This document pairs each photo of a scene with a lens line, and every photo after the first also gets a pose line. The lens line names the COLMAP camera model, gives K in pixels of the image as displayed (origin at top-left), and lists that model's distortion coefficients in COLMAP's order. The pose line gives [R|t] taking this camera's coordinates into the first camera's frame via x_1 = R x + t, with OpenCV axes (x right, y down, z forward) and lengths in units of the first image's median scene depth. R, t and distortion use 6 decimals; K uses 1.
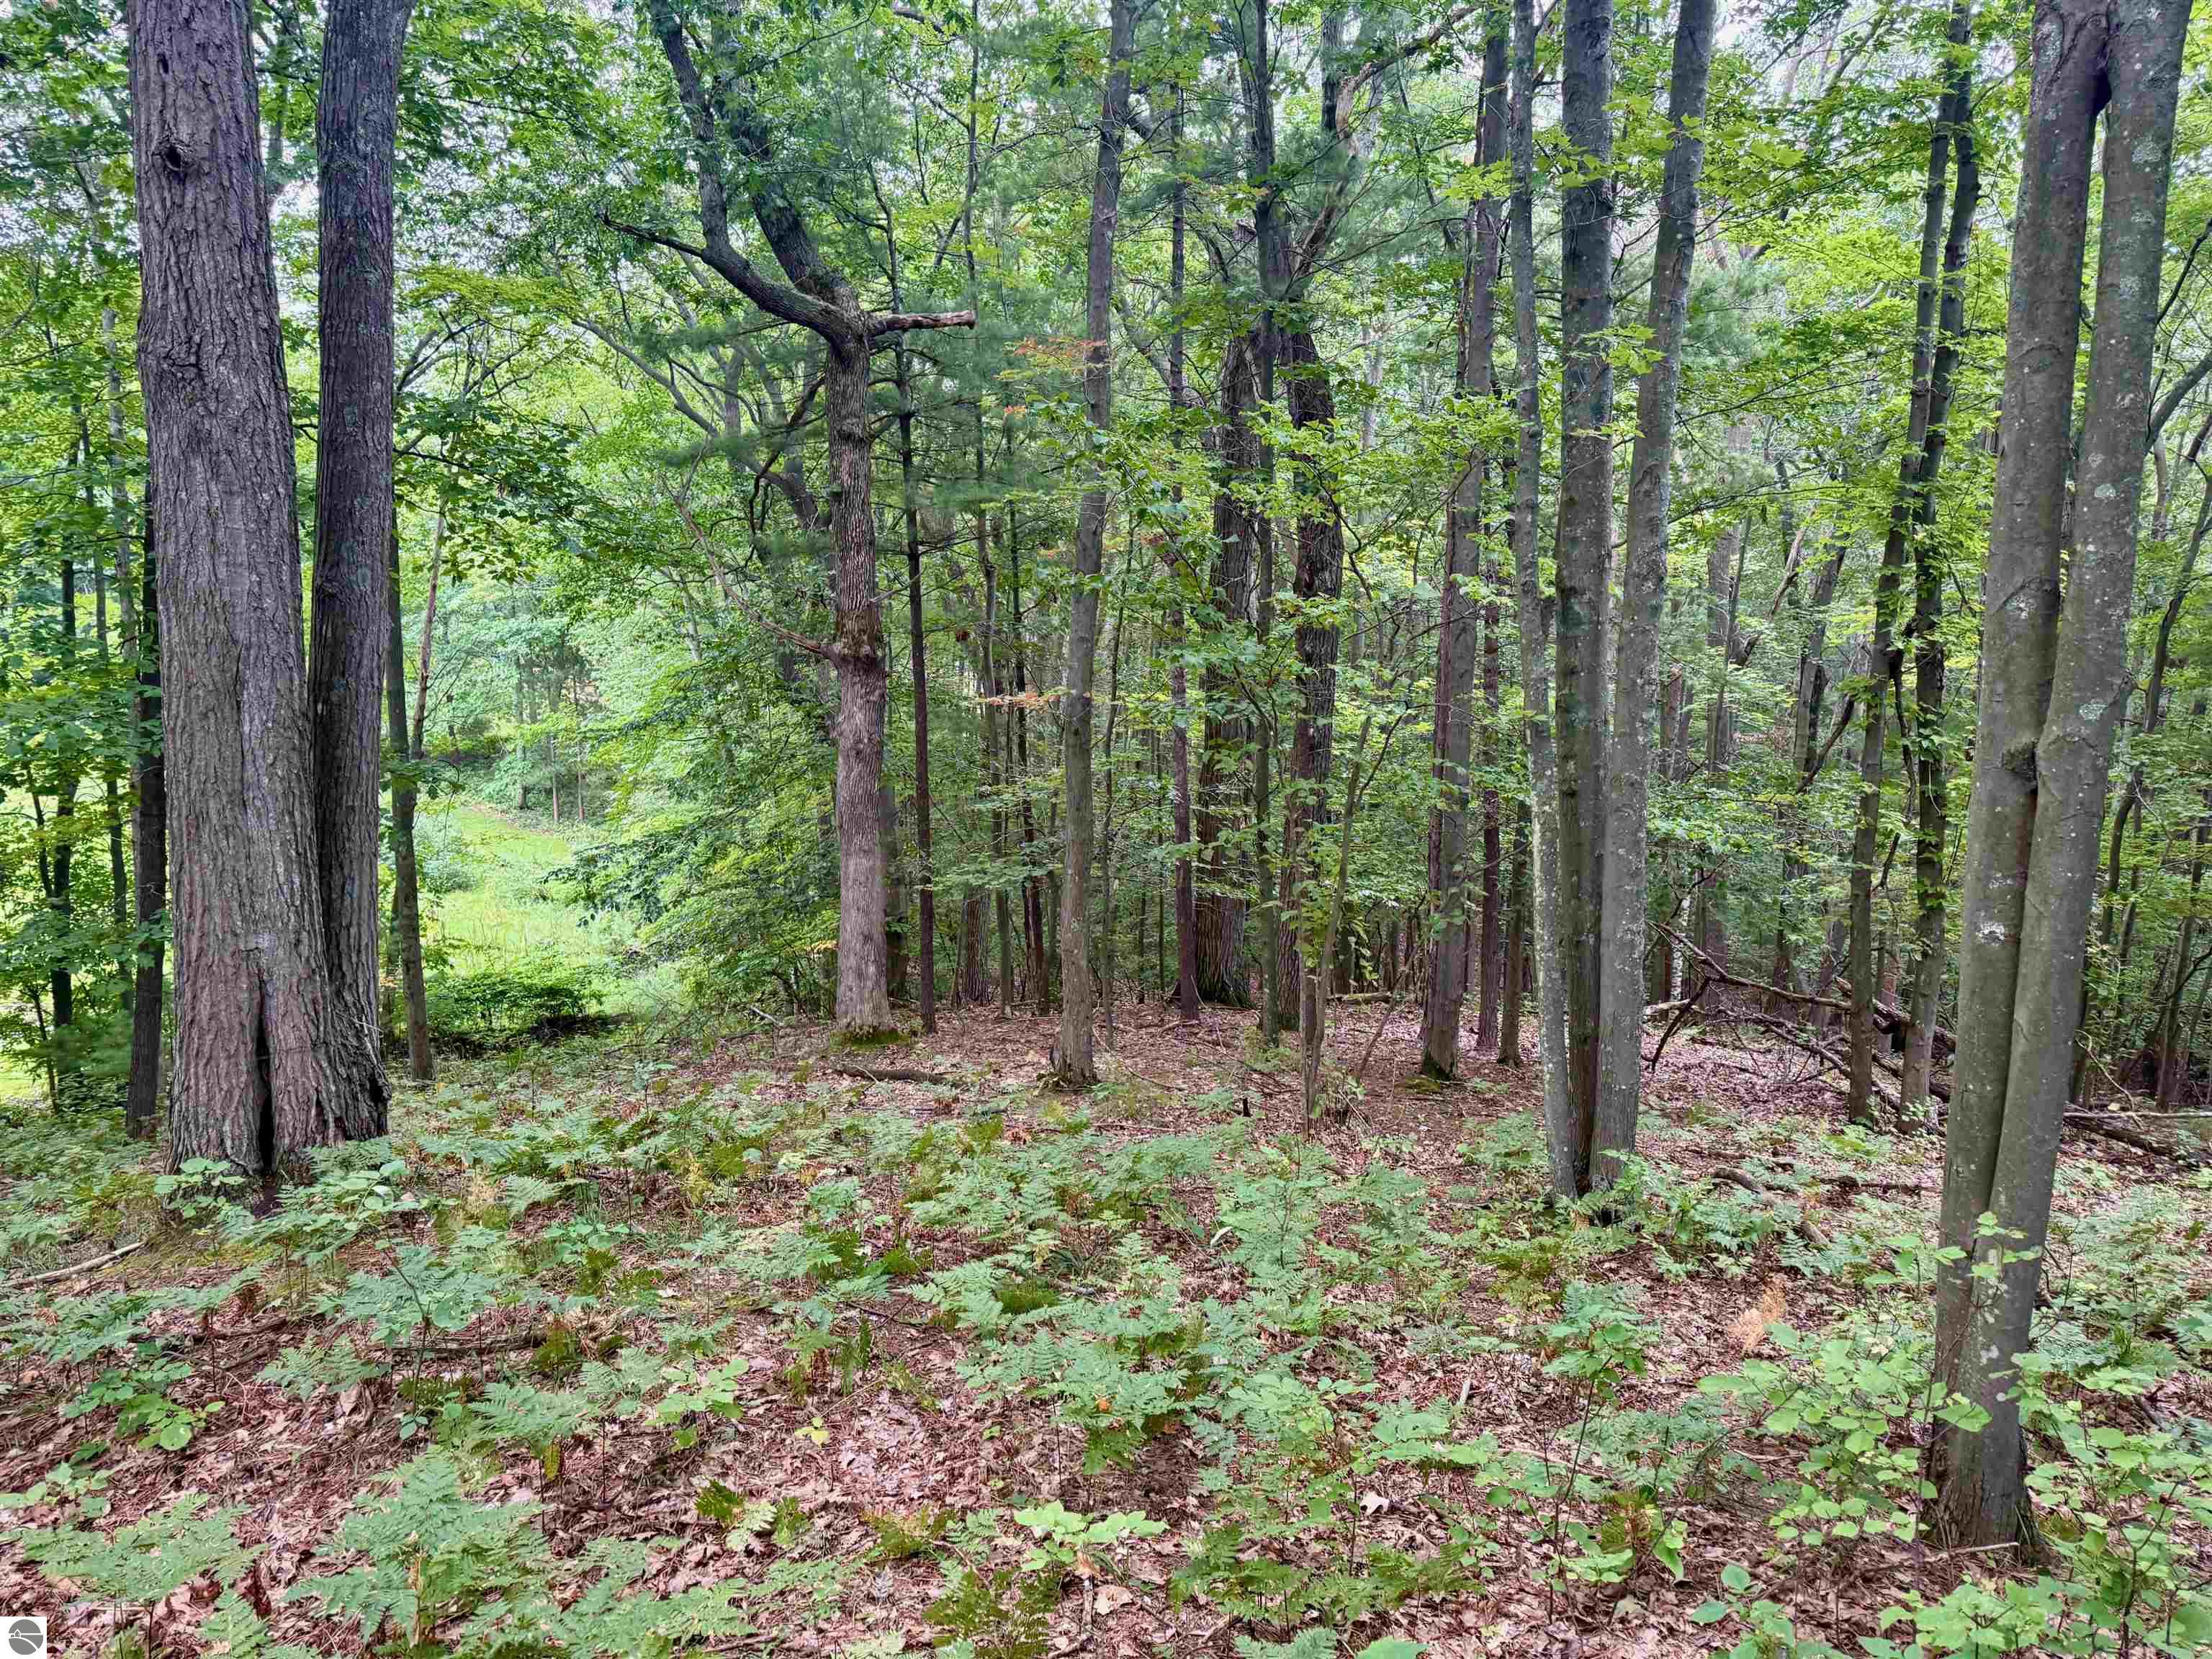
lens RADIAL K [[1585.1, 0, 1104.6], [0, 1585.1, 888.8], [0, 0, 1]] dist [-0.000198, -0.000408]
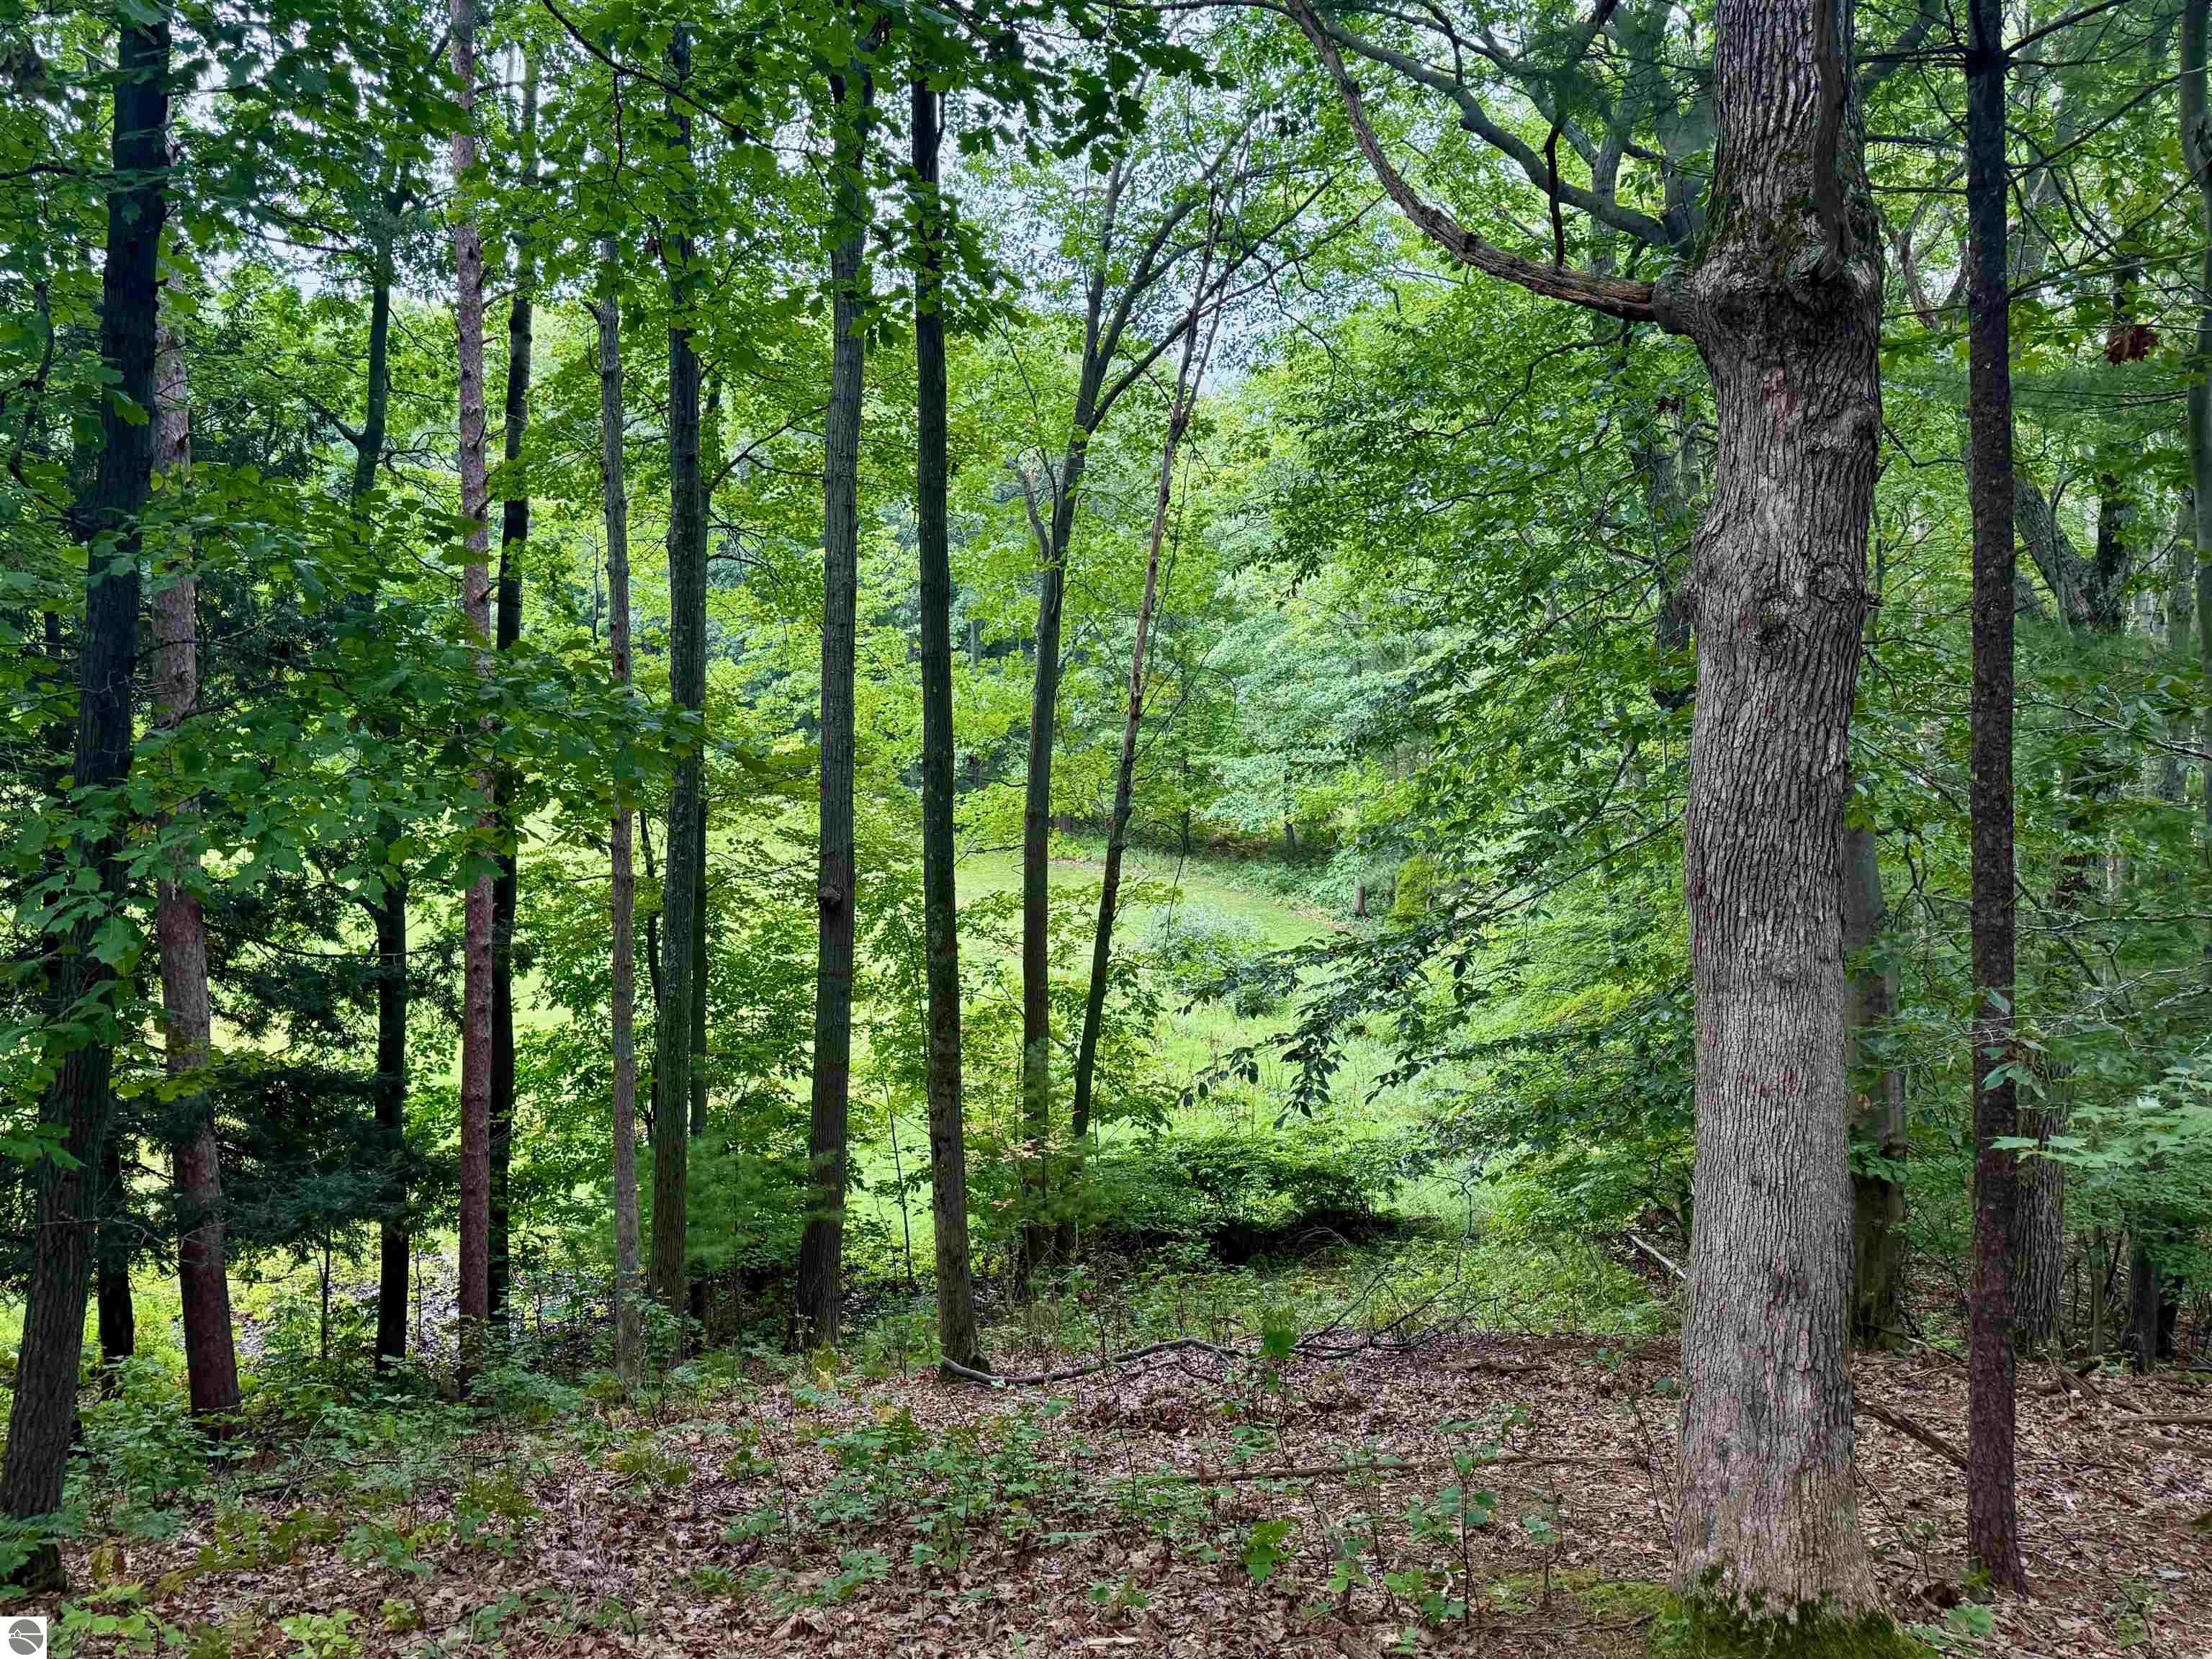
lens RADIAL K [[1872.6, 0, 1119.9], [0, 1872.6, 812.3], [0, 0, 1]] dist [0.106338, -0.224280]
pose [[0.873009, 0.019565, -0.487311, -0.036327], [-0.076541, 0.992309, -0.097281, -0.004539], [0.481660, 0.122226, 0.867793, 0.262135]]
